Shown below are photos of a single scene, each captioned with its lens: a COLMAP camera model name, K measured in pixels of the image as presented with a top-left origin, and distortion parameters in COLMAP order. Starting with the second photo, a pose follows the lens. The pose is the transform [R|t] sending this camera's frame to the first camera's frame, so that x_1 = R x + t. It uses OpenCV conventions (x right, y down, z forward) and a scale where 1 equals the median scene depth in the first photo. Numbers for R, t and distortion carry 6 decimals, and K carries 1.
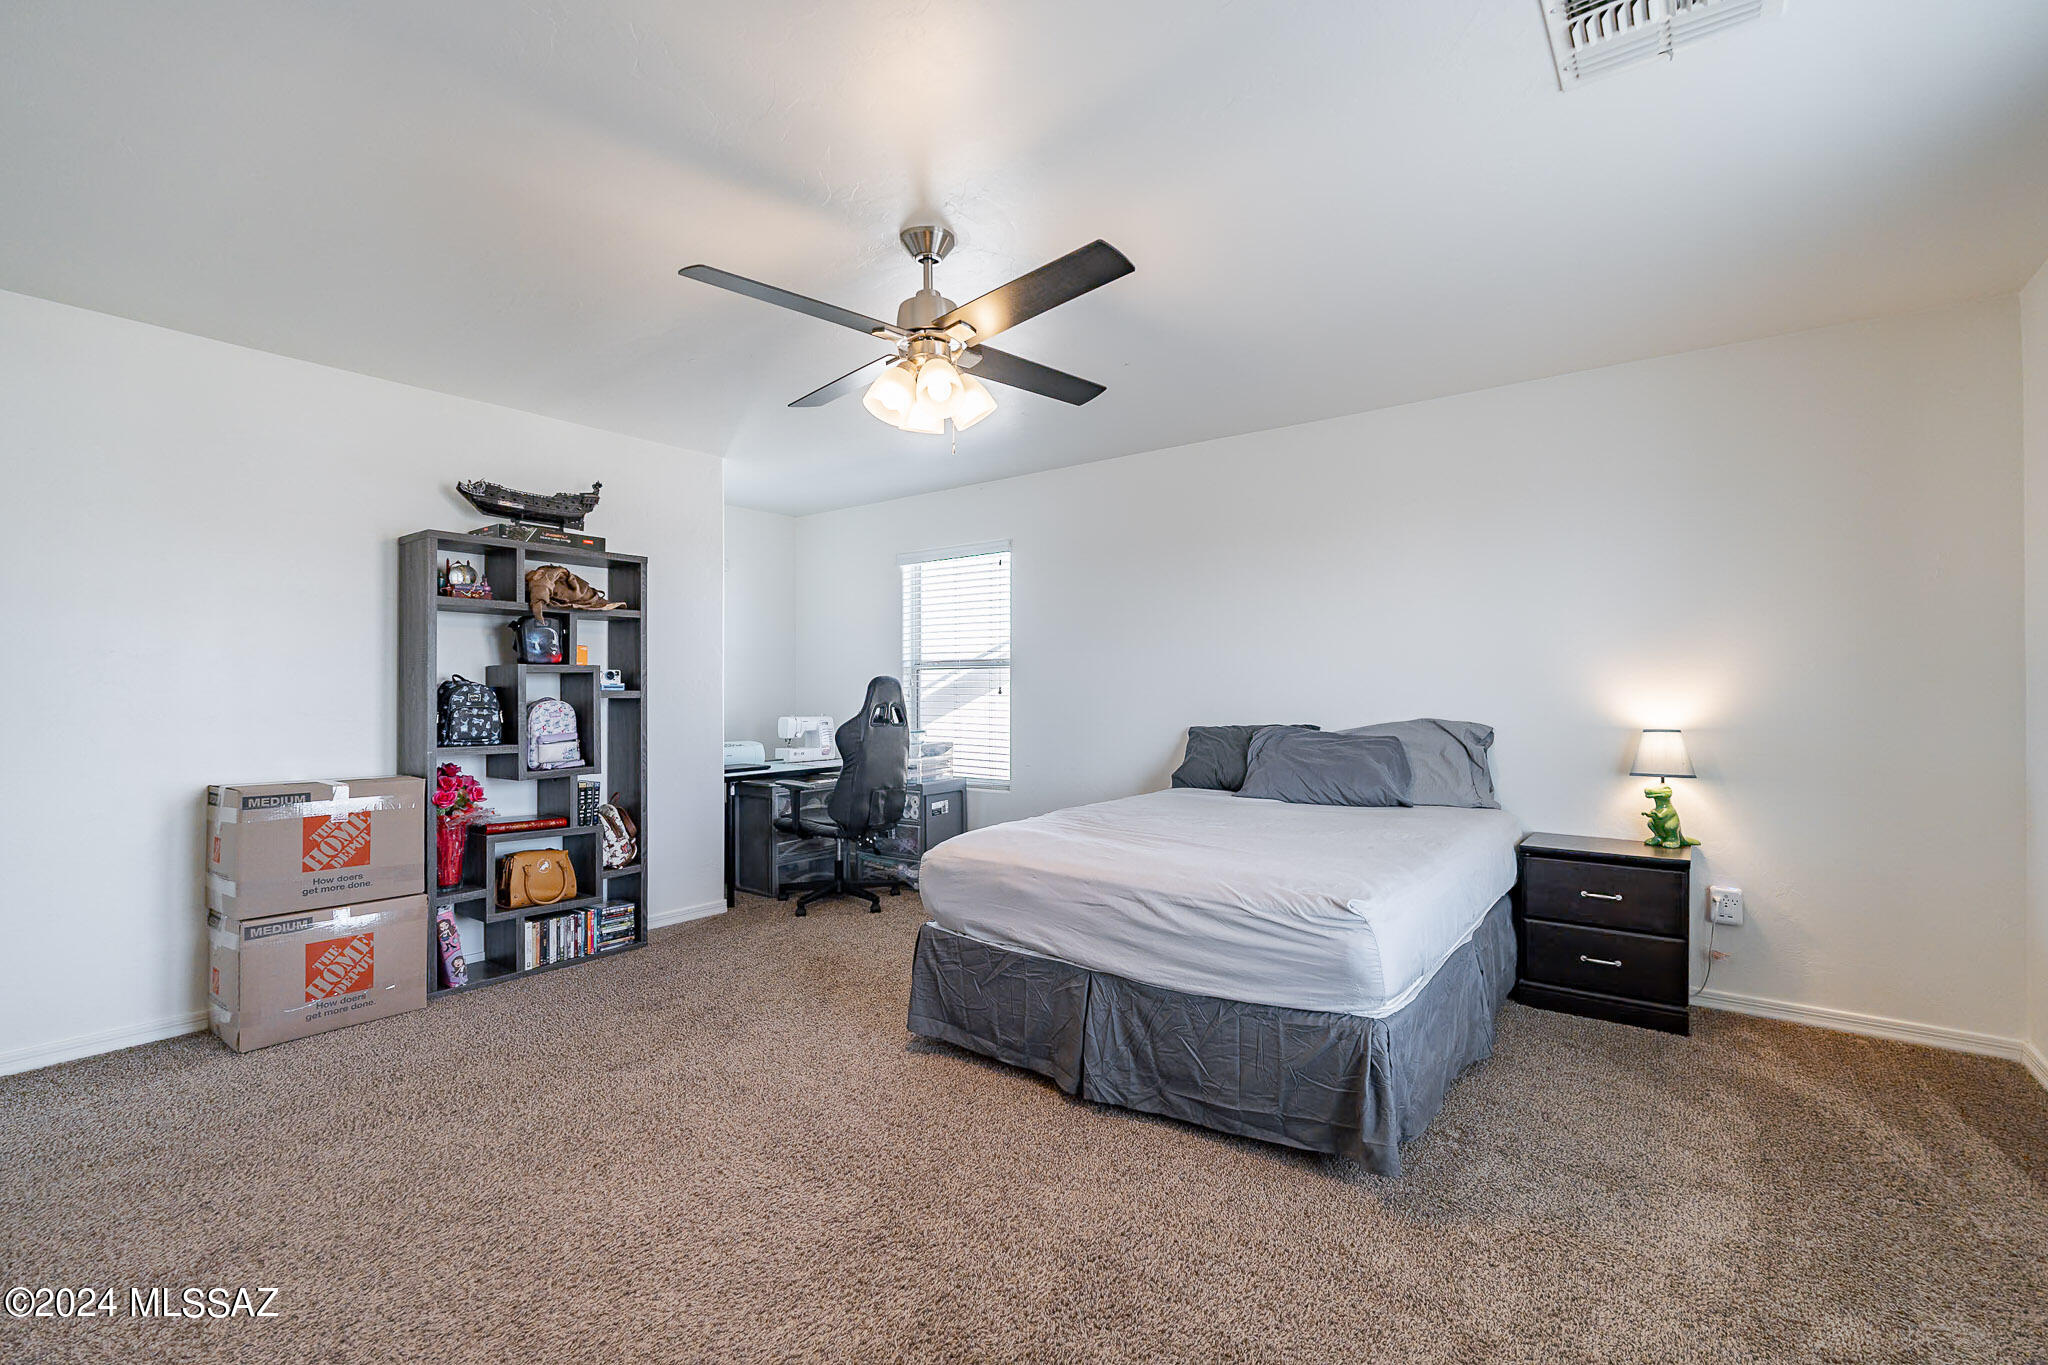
lens RADIAL K [[903.0, 0, 1027.7], [0, 903.0, 687.9], [0, 0, 1]] dist [-0.004038, 0.000586]
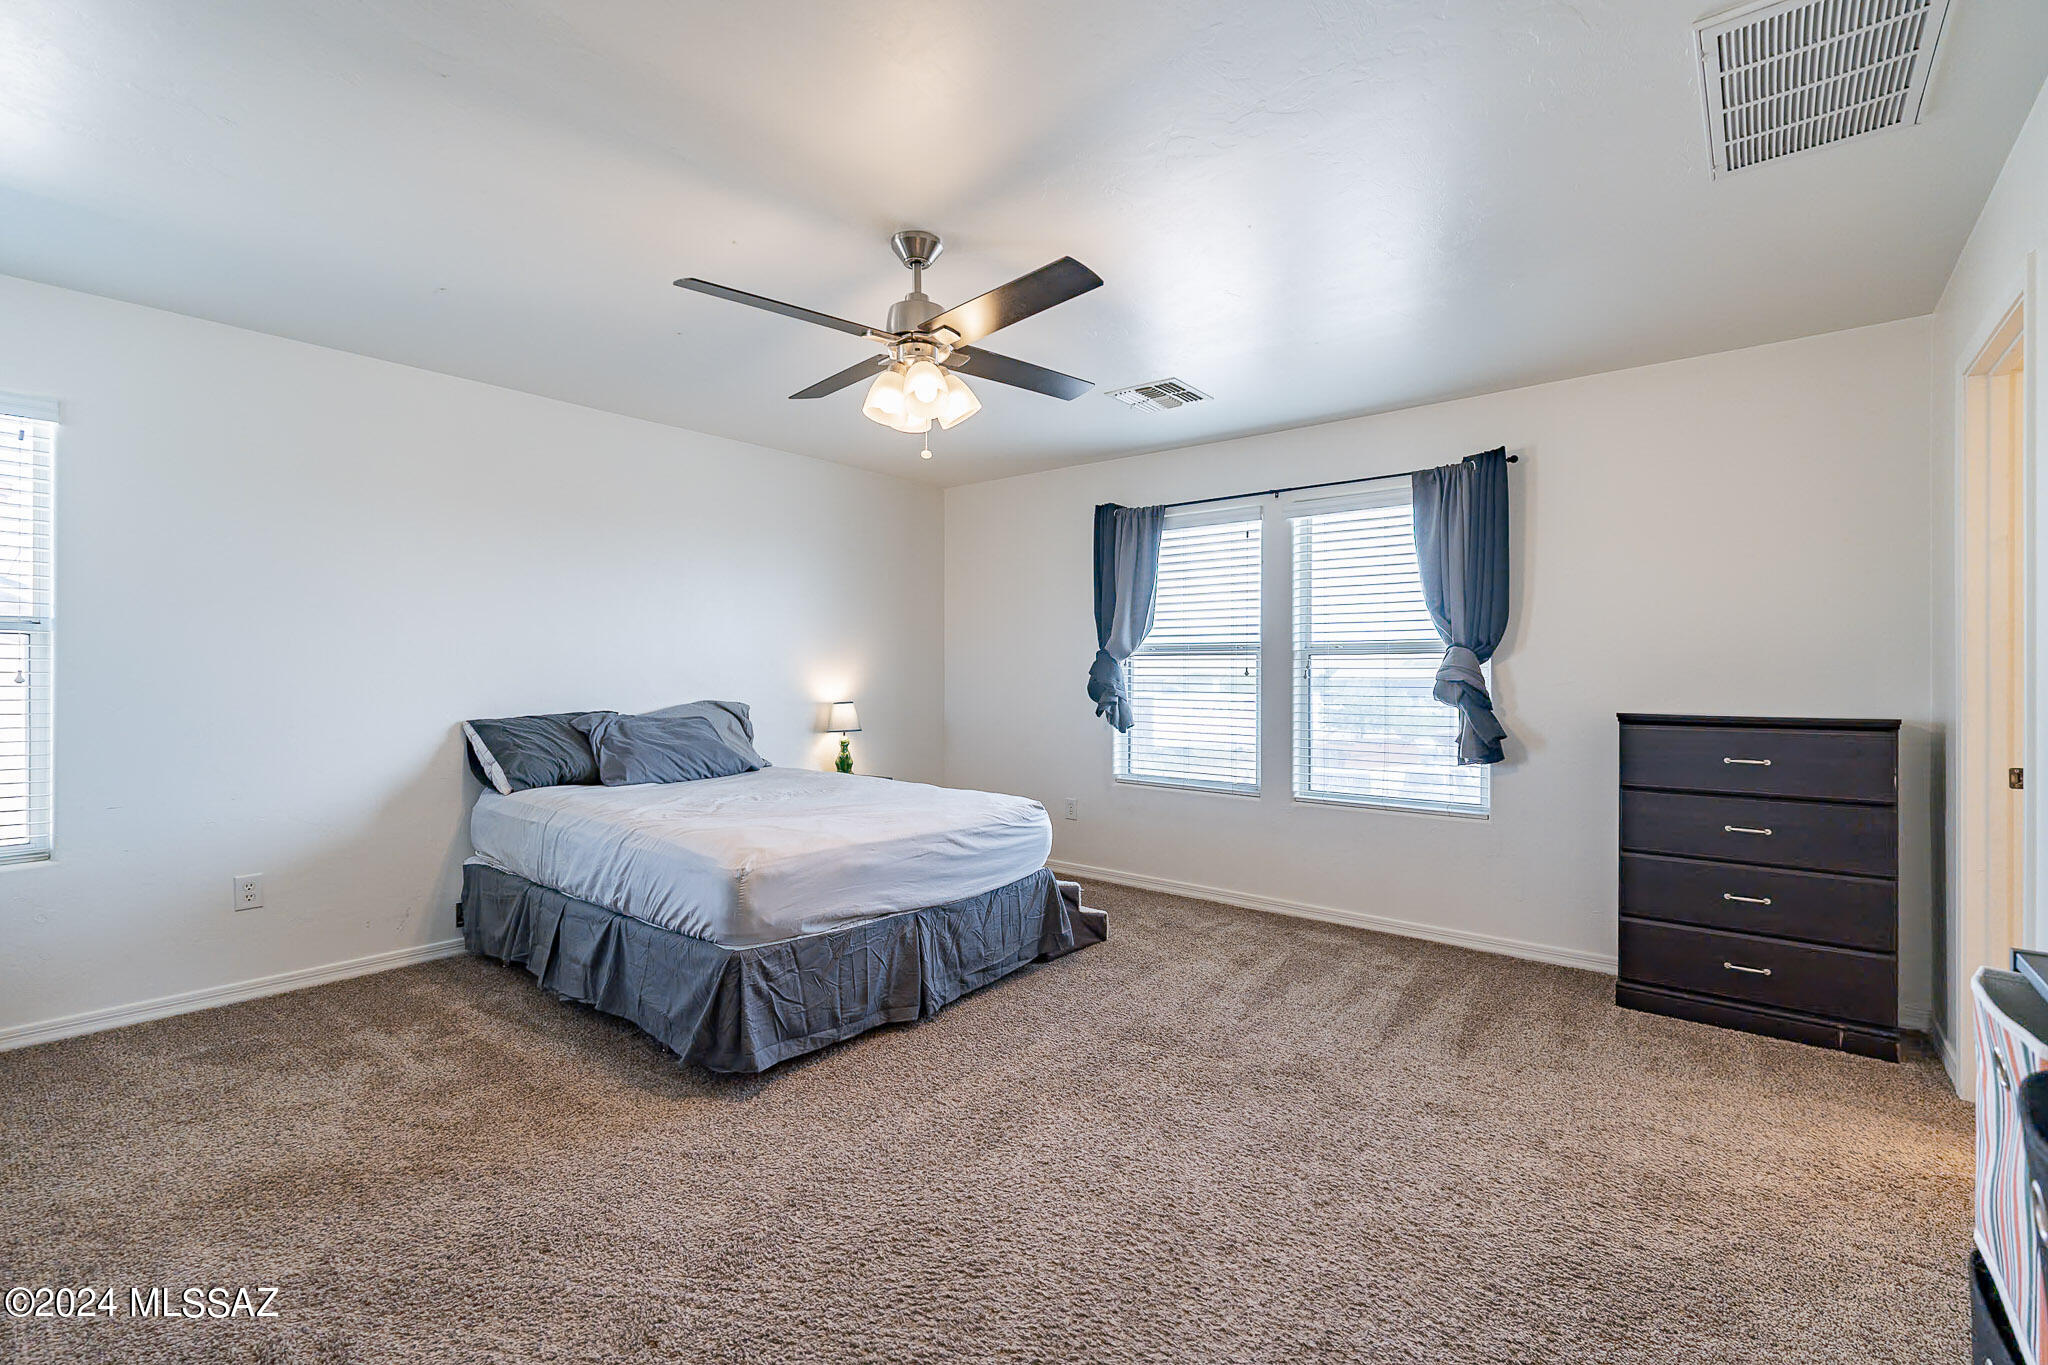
lens RADIAL K [[903.0, 0, 1025.4], [0, 903.0, 677.7], [0, 0, 1]] dist [-0.004038, 0.000586]
pose [[0.038242, -0.001418, 0.999267, -1.060568], [-0.005207, 0.999985, 0.001618, -0.000172], [-0.999255, -0.005265, 0.038234, 0.768790]]
